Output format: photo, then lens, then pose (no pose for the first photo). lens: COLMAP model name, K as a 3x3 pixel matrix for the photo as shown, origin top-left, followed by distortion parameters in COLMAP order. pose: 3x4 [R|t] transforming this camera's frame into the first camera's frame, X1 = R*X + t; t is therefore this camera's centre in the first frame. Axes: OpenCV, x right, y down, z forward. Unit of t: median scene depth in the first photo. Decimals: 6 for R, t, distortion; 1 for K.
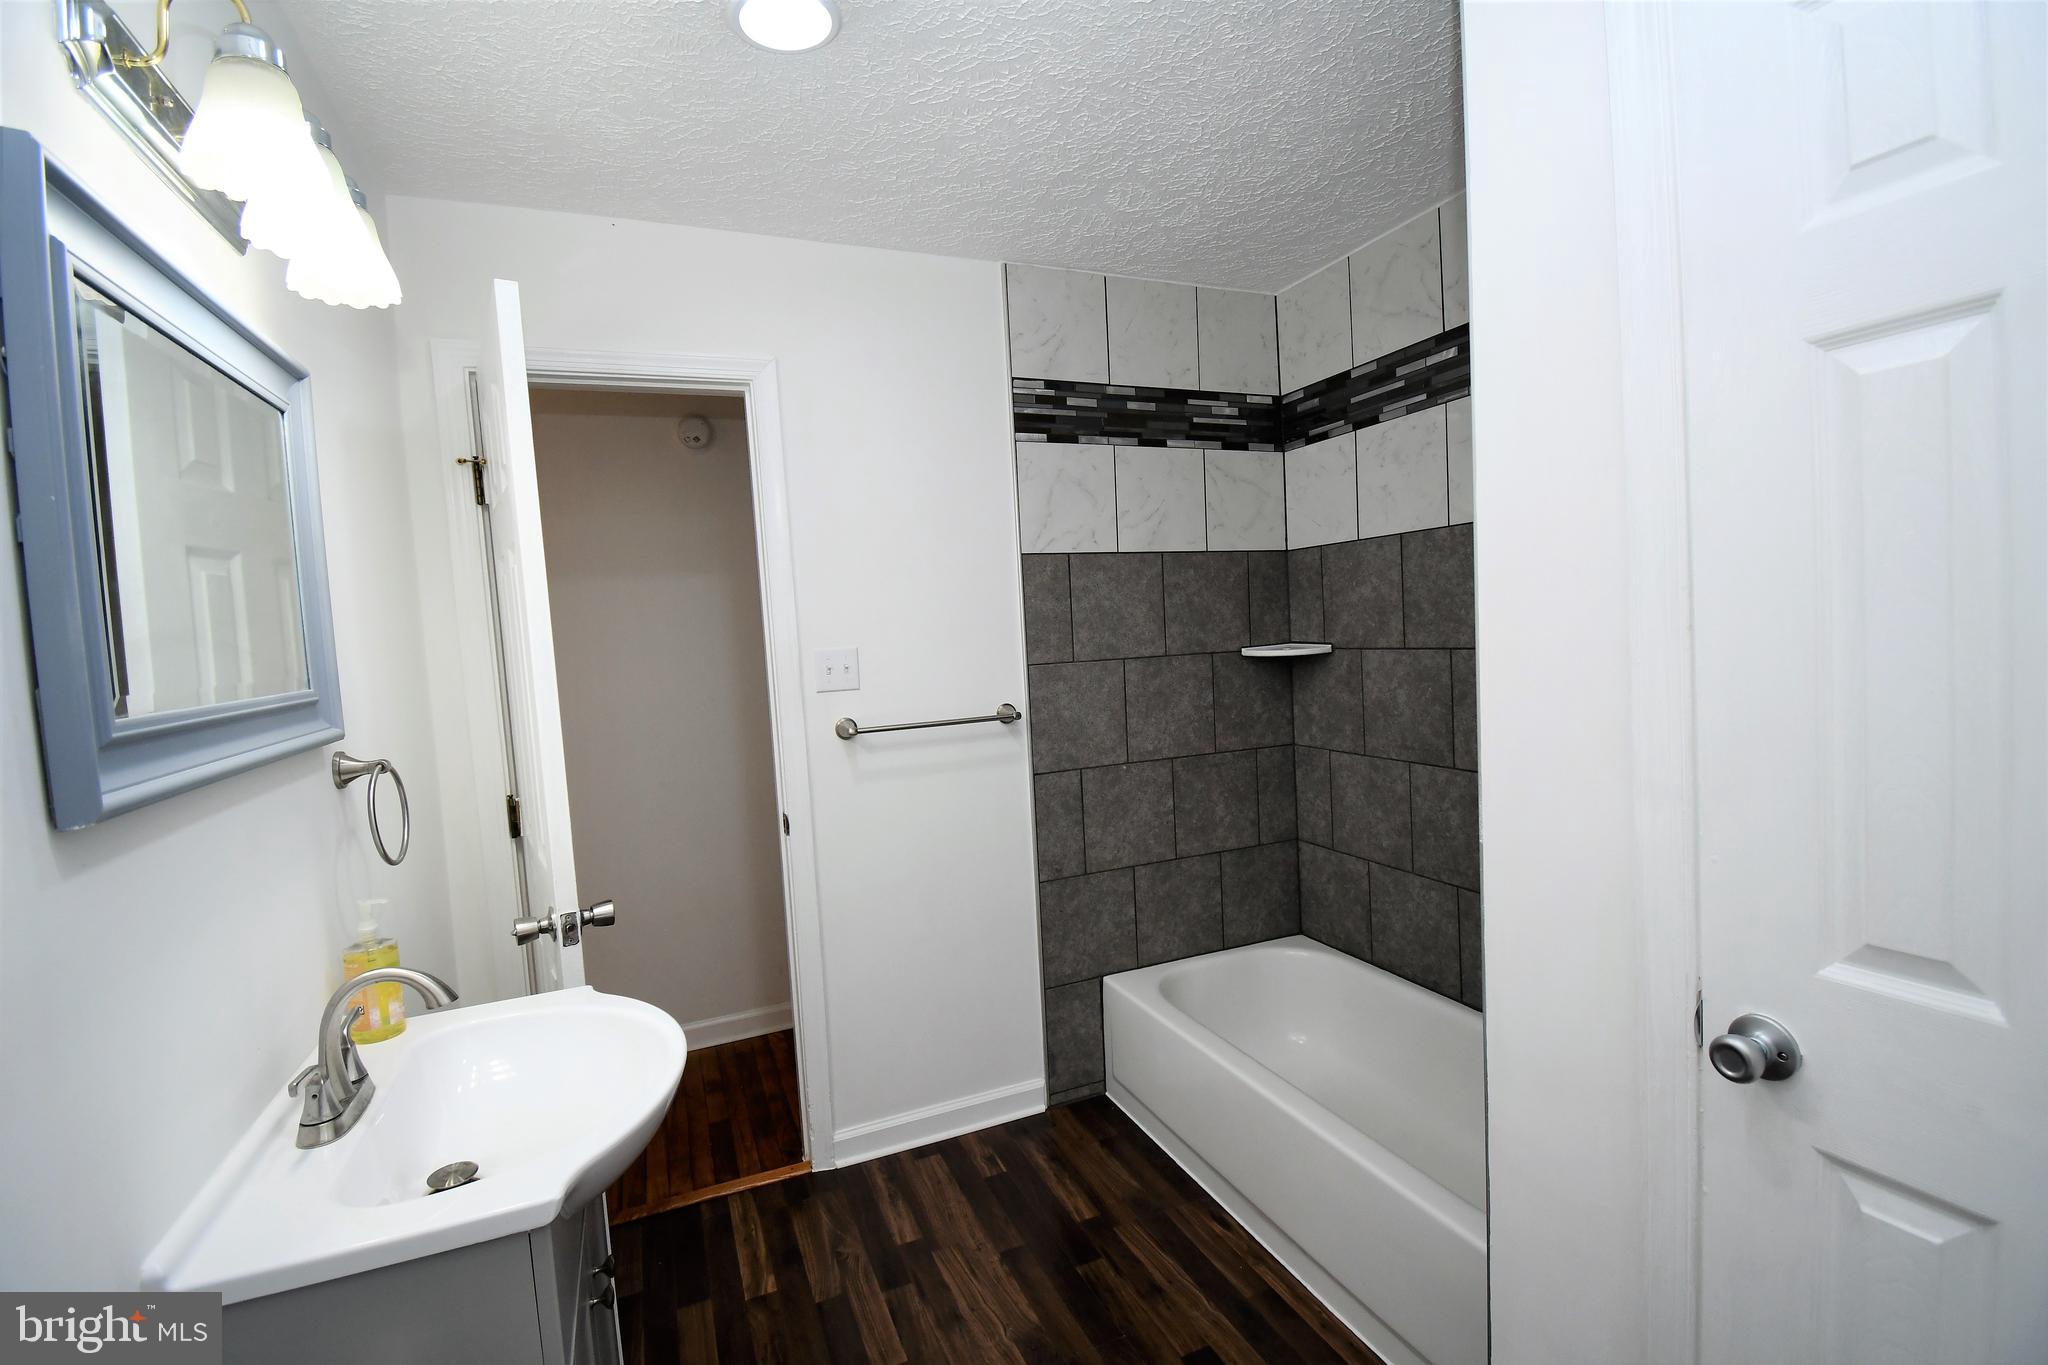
lens RADIAL K [[899.5, 0, 1015.4], [0, 899.5, 679.7], [0, 0, 1]] dist [0.024548, -0.029459]
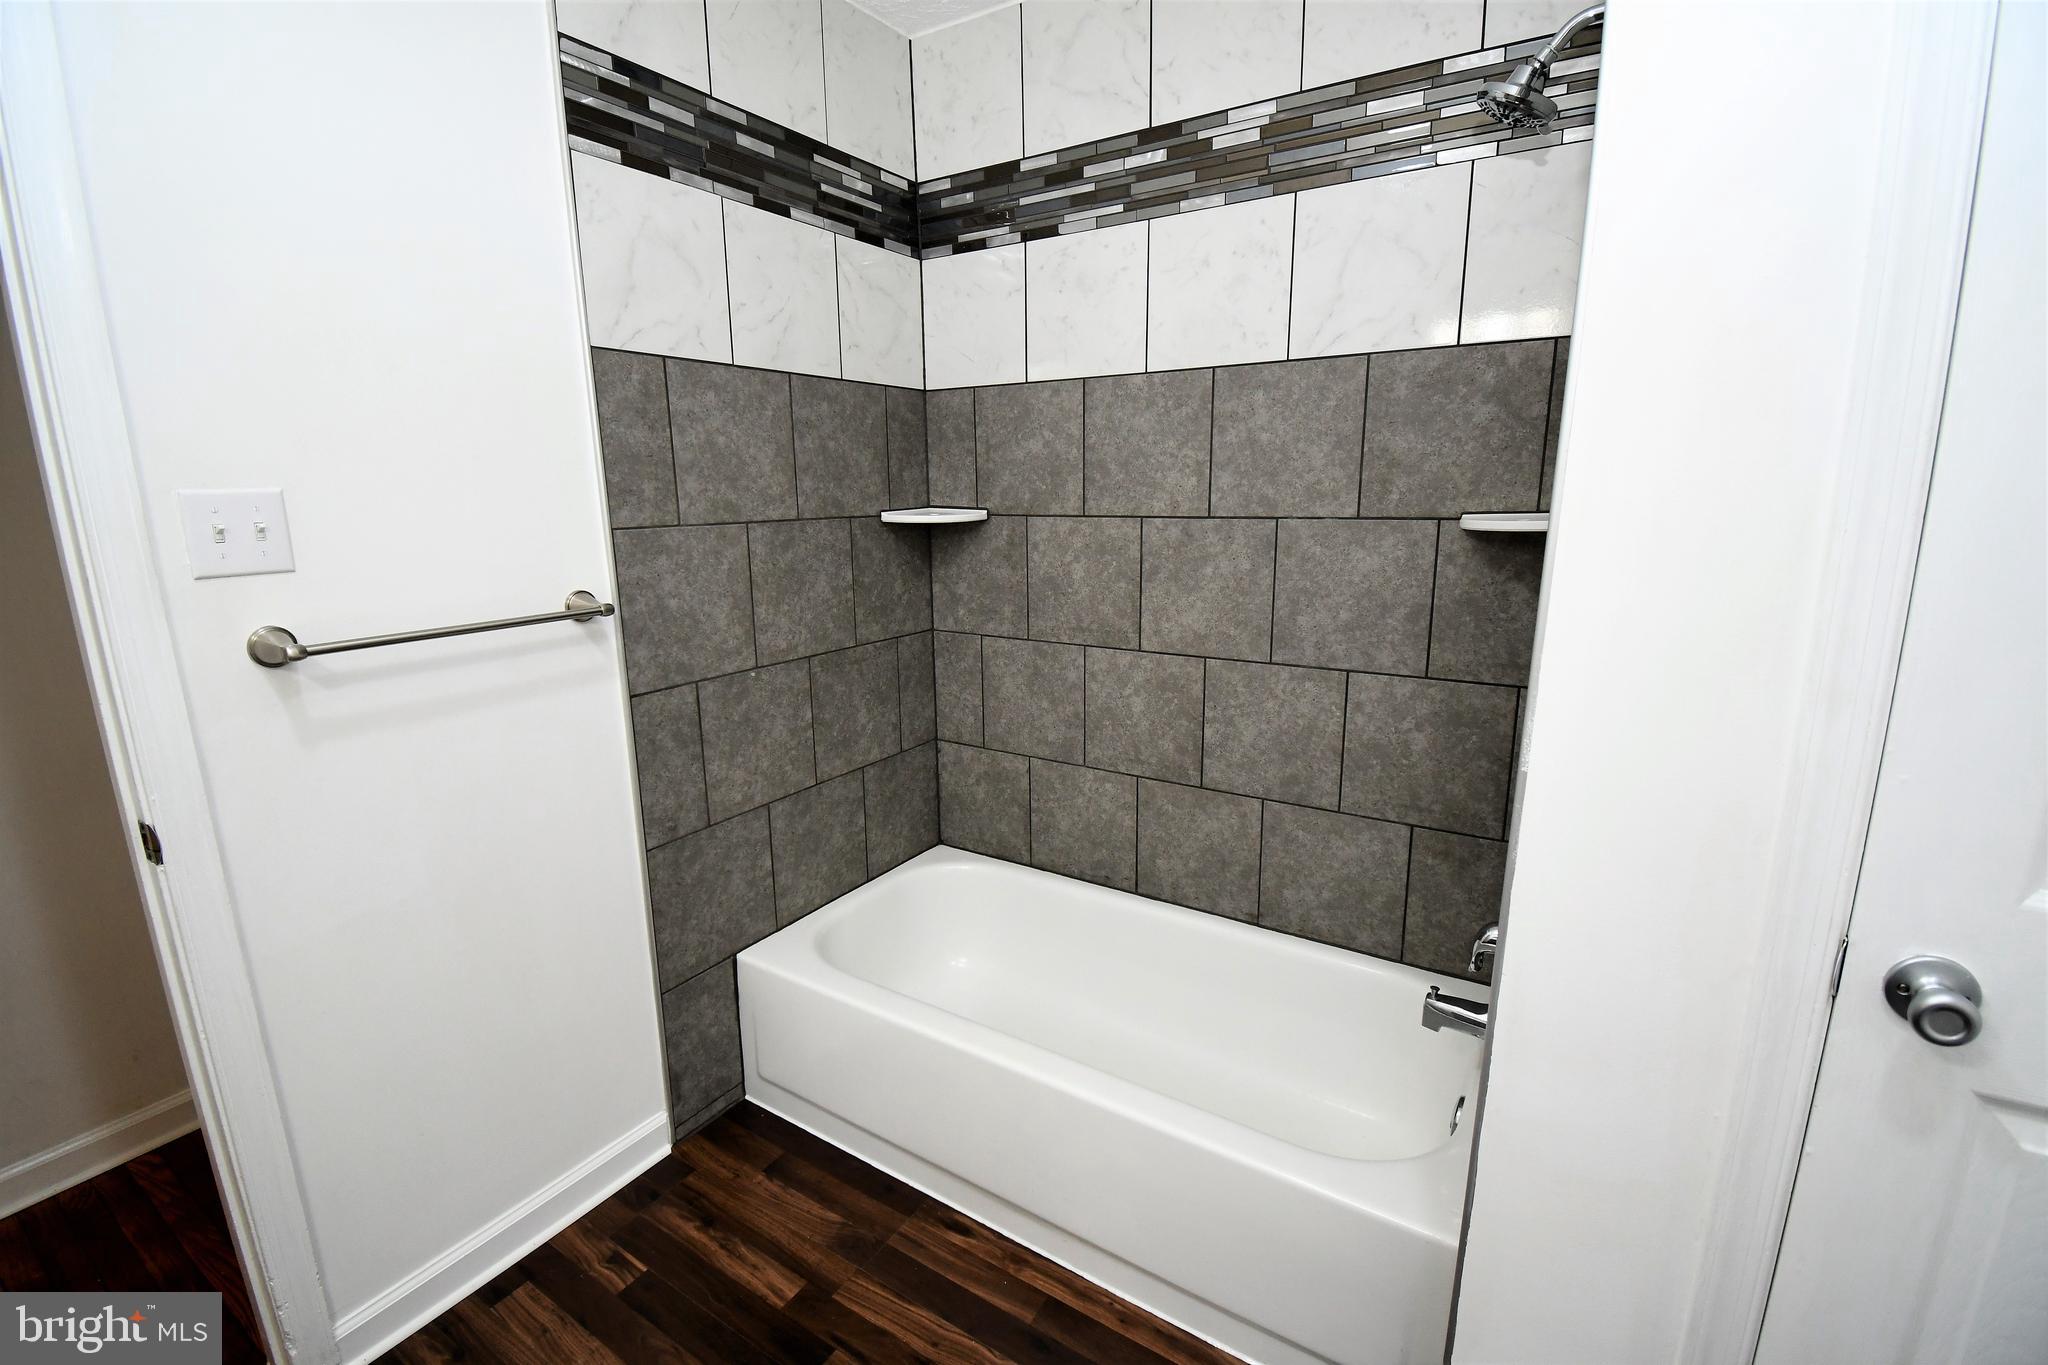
lens RADIAL K [[899.5, 0, 1015.4], [0, 899.5, 679.7], [0, 0, 1]] dist [0.024548, -0.029459]
pose [[0.825392, -0.079843, 0.558886, -0.114305], [0.000442, 0.990040, 0.140785, -0.000650], [-0.564560, -0.115956, 0.817206, 0.292875]]
